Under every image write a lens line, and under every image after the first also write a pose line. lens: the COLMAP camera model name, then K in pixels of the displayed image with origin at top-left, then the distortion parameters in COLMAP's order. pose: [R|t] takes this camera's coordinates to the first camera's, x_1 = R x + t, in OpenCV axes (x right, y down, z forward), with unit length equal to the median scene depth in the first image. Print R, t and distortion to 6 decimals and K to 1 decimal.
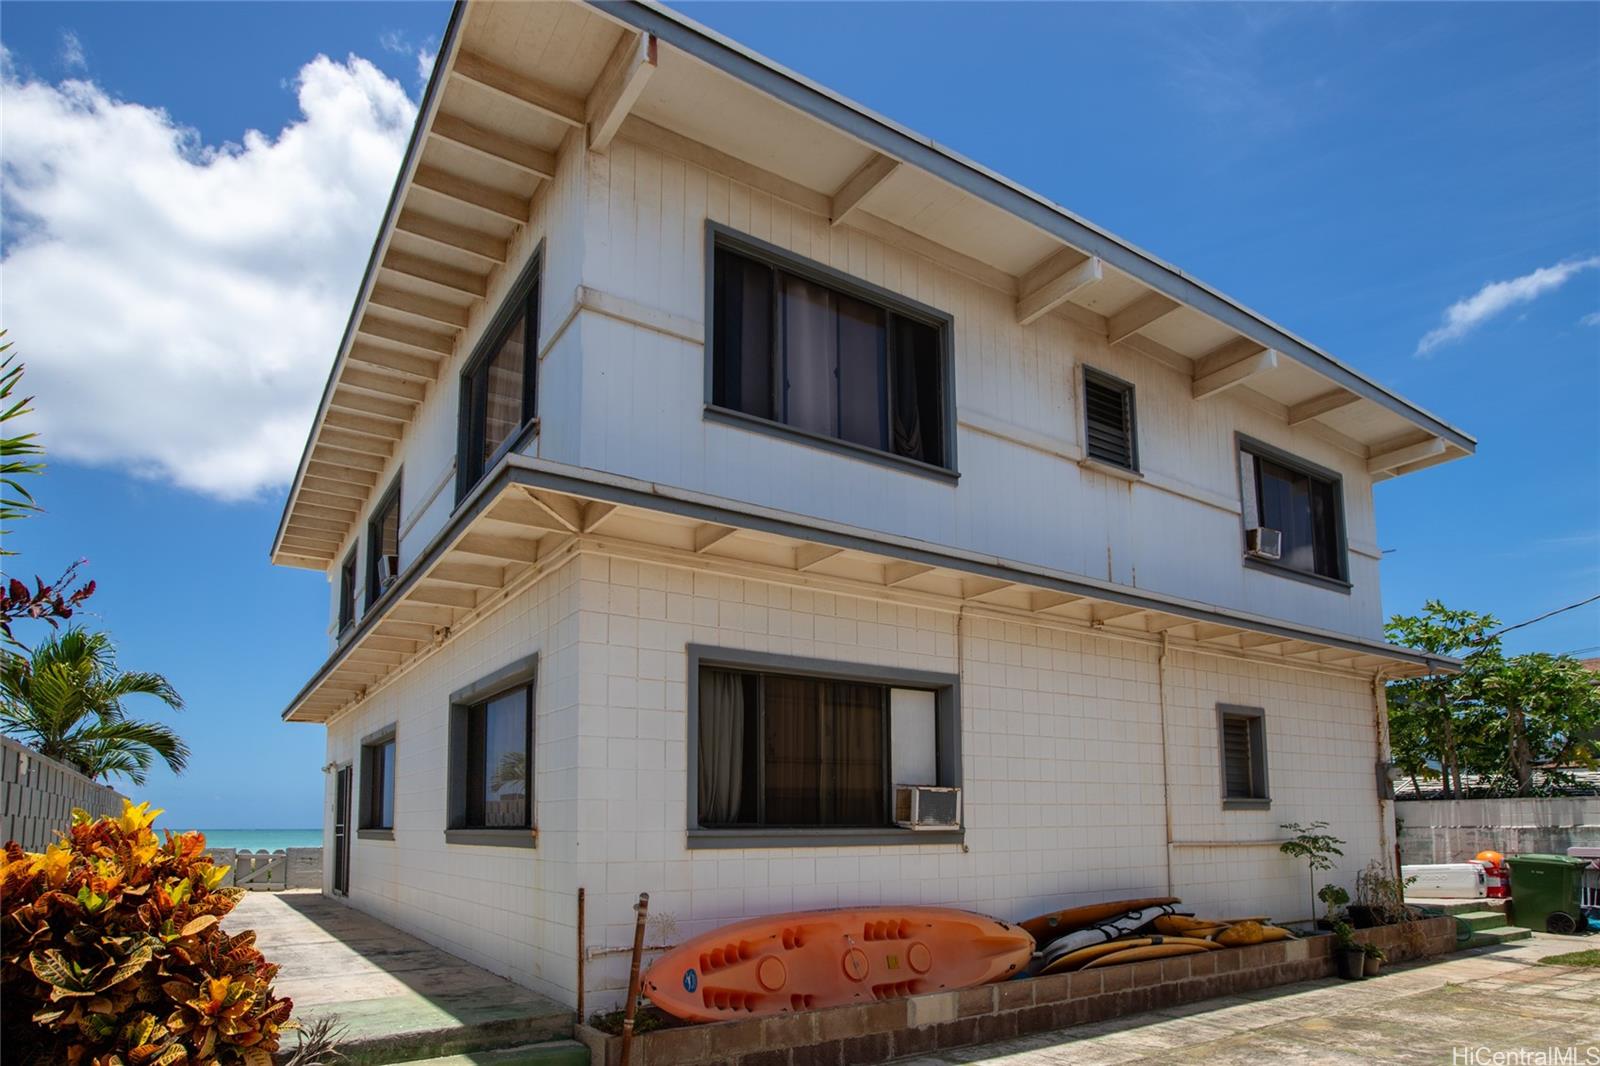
lens RADIAL K [[926.2, 0, 800.0], [0, 926.2, 533.0], [0, 0, 1]] dist [-0.003314, 0.000081]
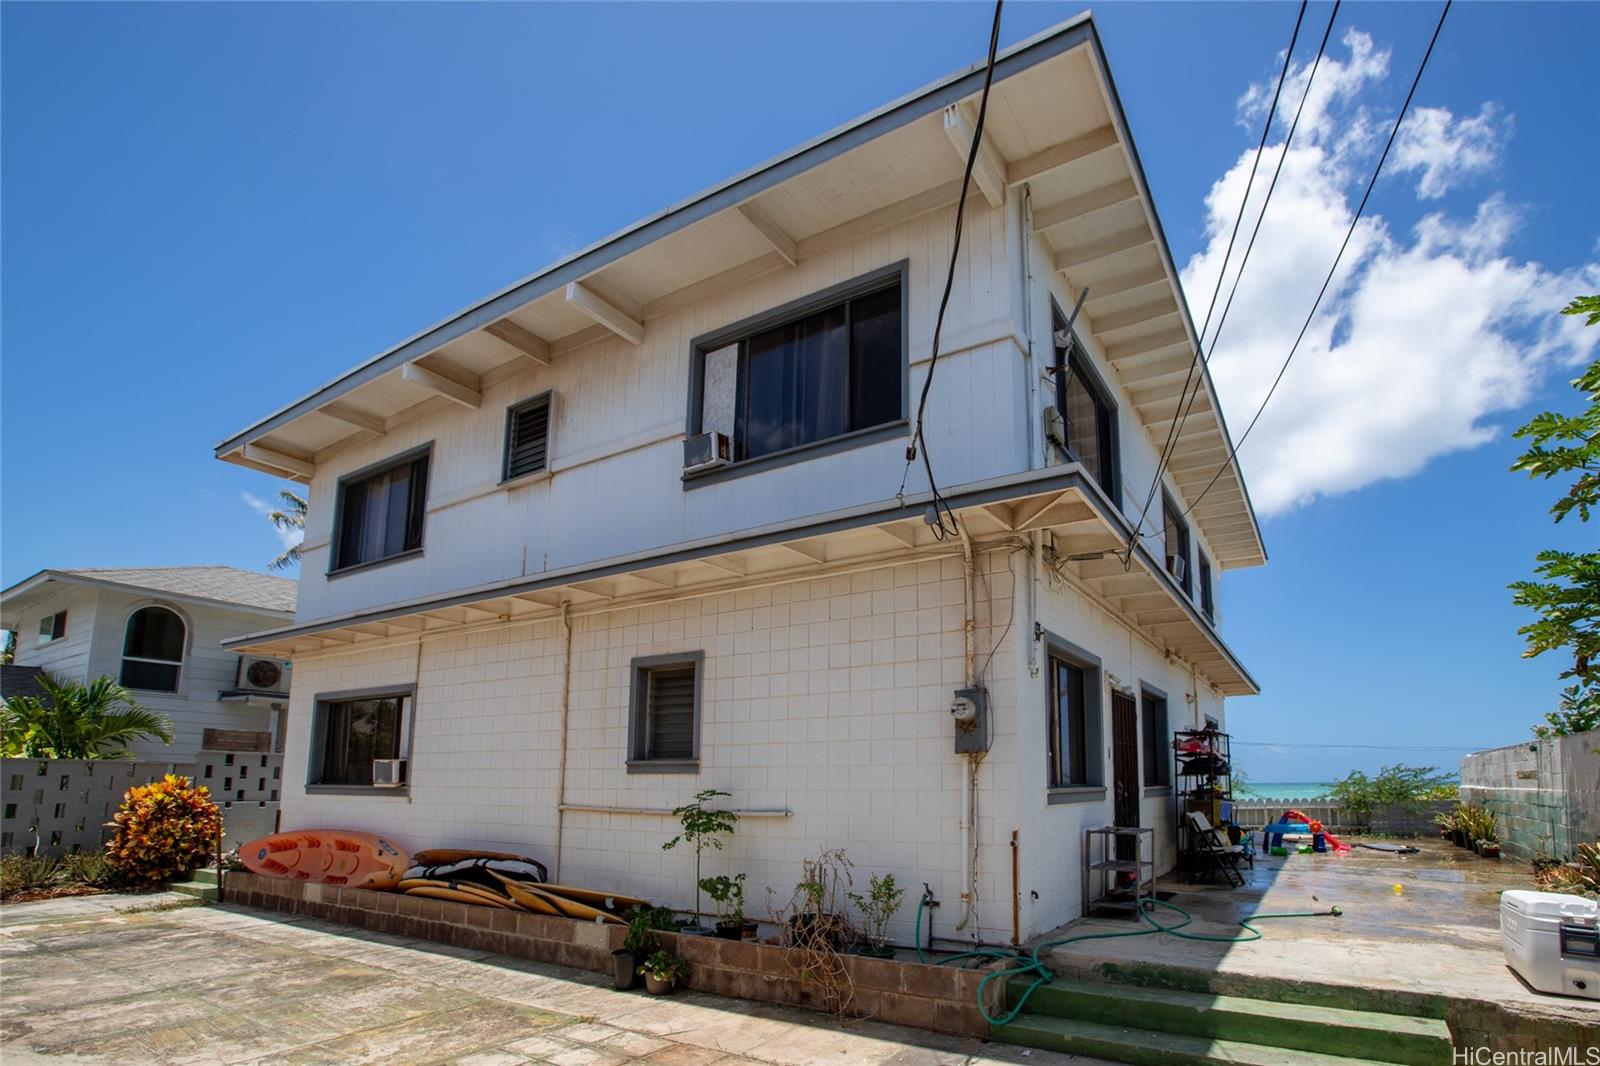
lens RADIAL K [[739.7, 0, 800.0], [0, 739.7, 533.0], [0, 0, 1]] dist [-0.017229, 0.000092]
pose [[0.390782, -0.284188, -0.875515, 1.291517], [0.278543, 0.943063, -0.181788, 0.264590], [0.877328, -0.172829, 0.447690, 0.896837]]
